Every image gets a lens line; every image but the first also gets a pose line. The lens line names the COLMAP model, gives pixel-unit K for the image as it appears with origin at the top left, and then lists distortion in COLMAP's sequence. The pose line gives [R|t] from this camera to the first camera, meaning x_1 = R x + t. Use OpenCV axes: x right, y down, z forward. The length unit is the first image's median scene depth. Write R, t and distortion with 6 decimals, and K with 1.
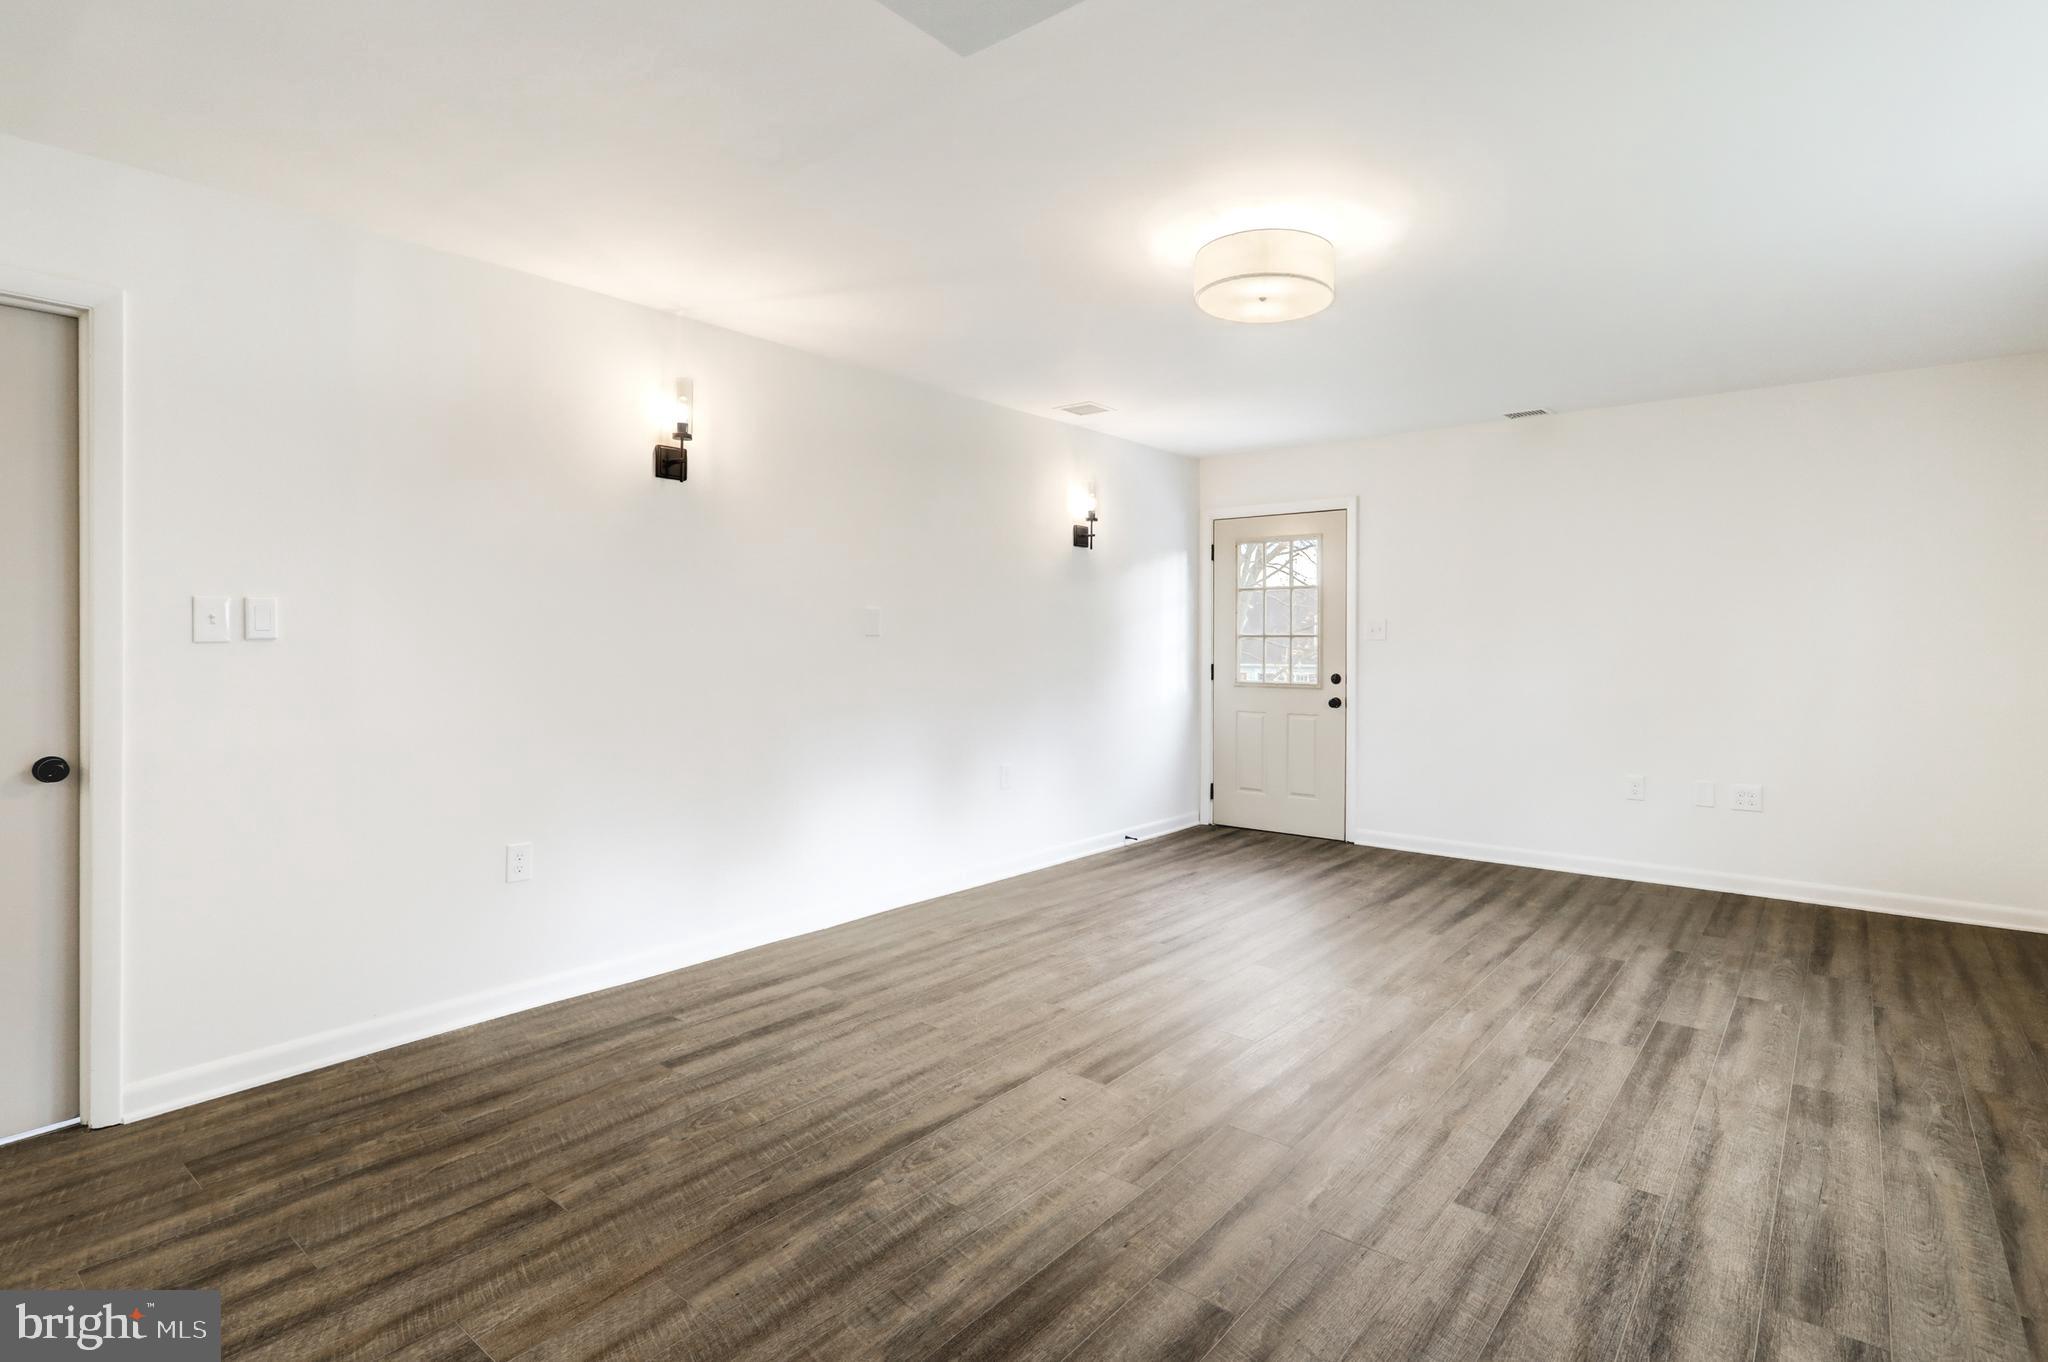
lens RADIAL K [[1068.1, 0, 1016.5], [0, 1068.1, 651.1], [0, 0, 1]] dist [-0.002268, -0.000456]
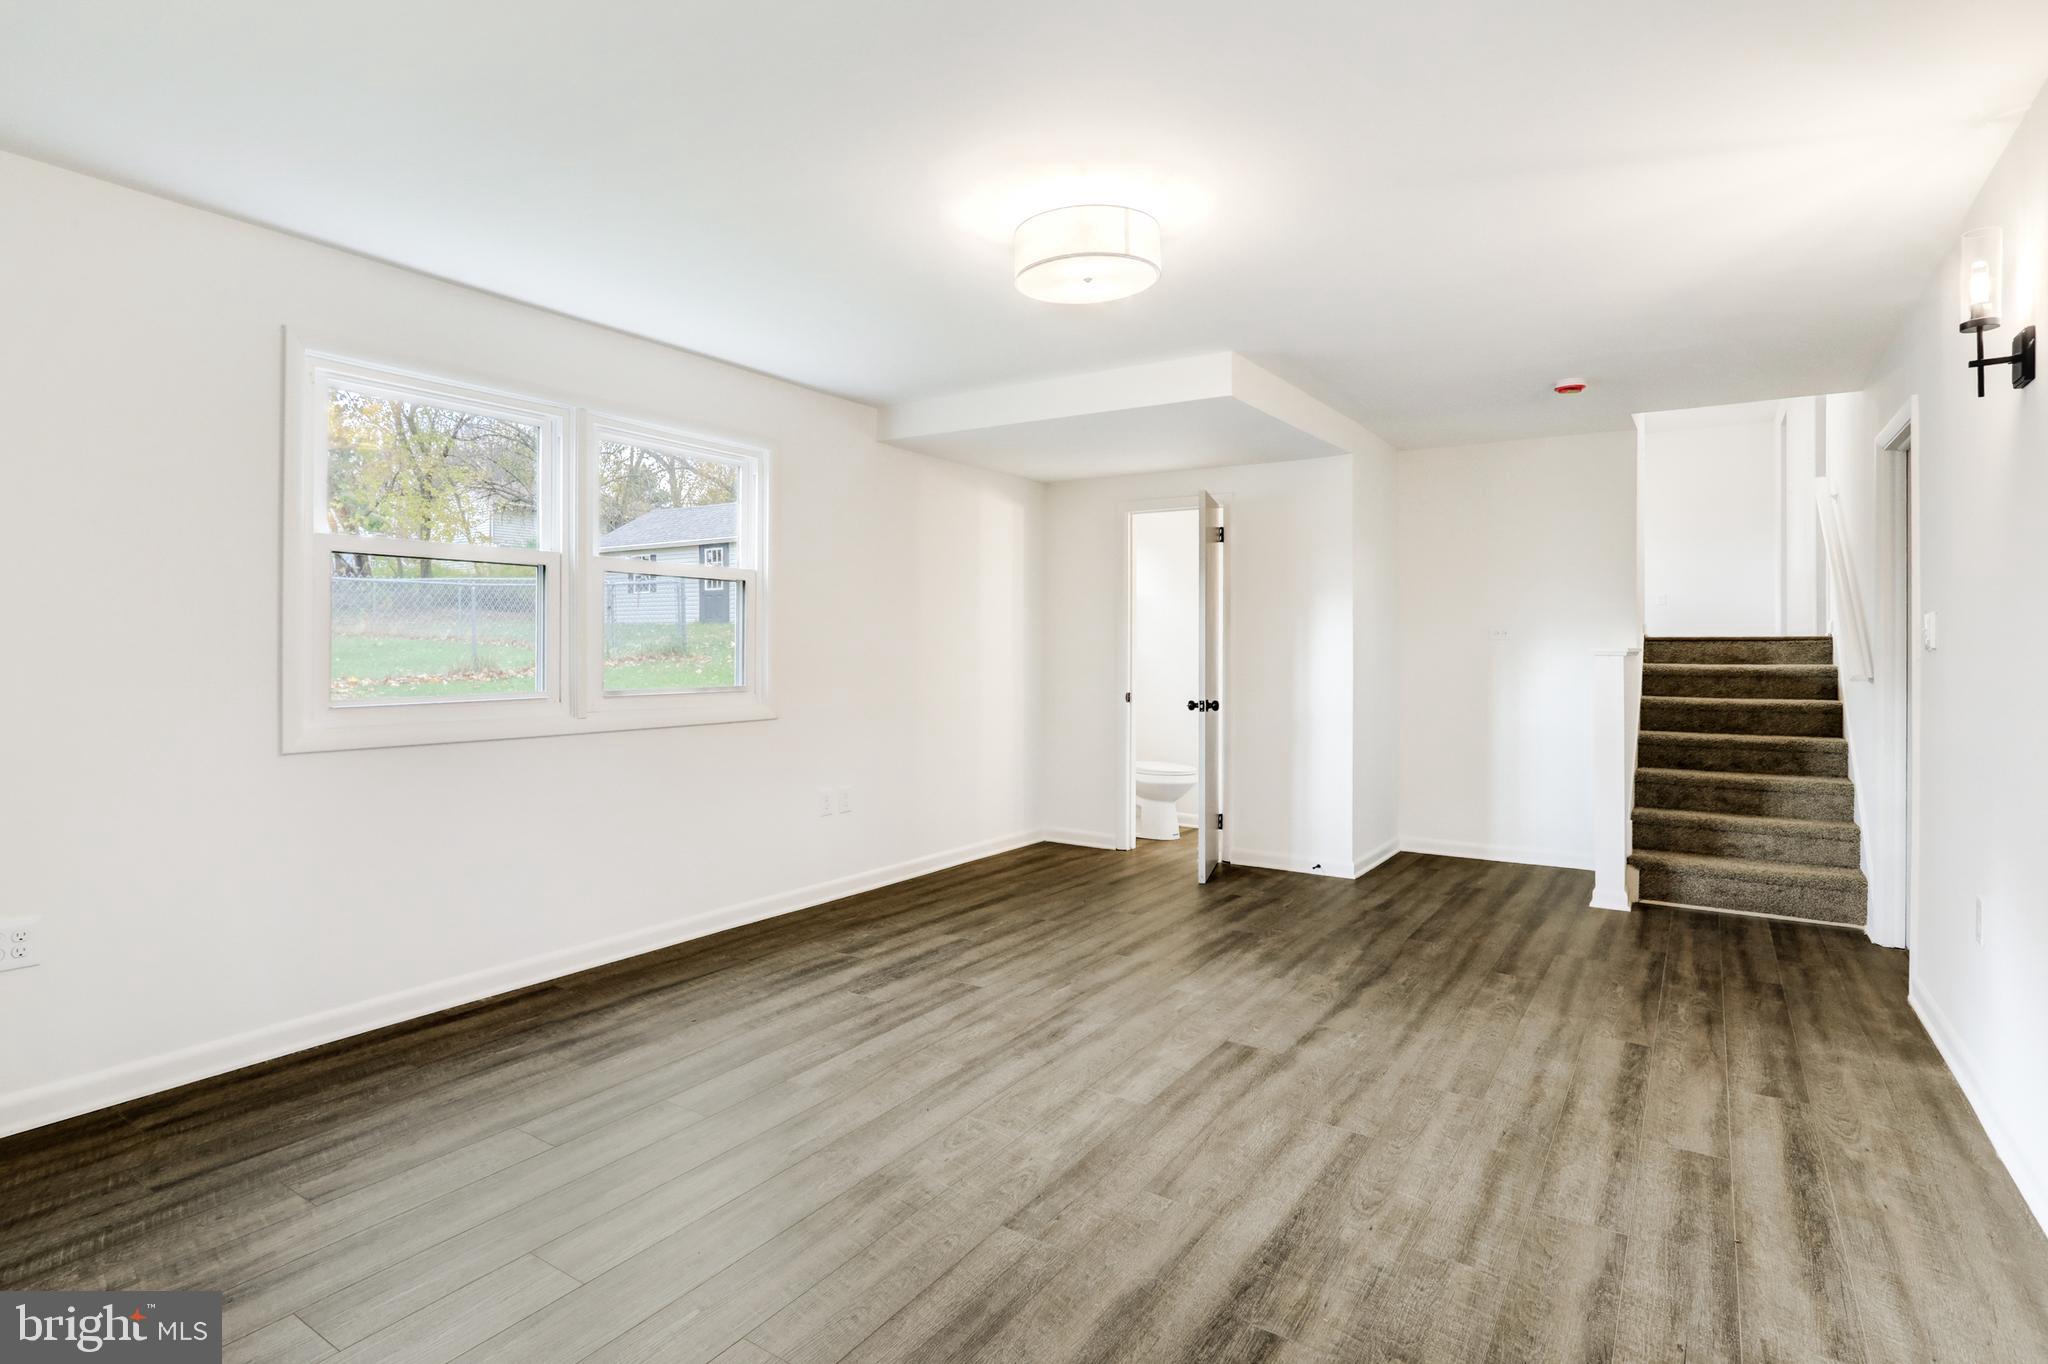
lens RADIAL K [[1068.1, 0, 1016.5], [0, 1068.1, 652.1], [0, 0, 1]] dist [-0.002268, -0.000456]
pose [[-0.994351, -0.003688, -0.106080, 0.428600], [-0.005199, 0.999889, 0.013976, -0.015789], [0.106017, 0.014449, -0.994259, 2.113170]]
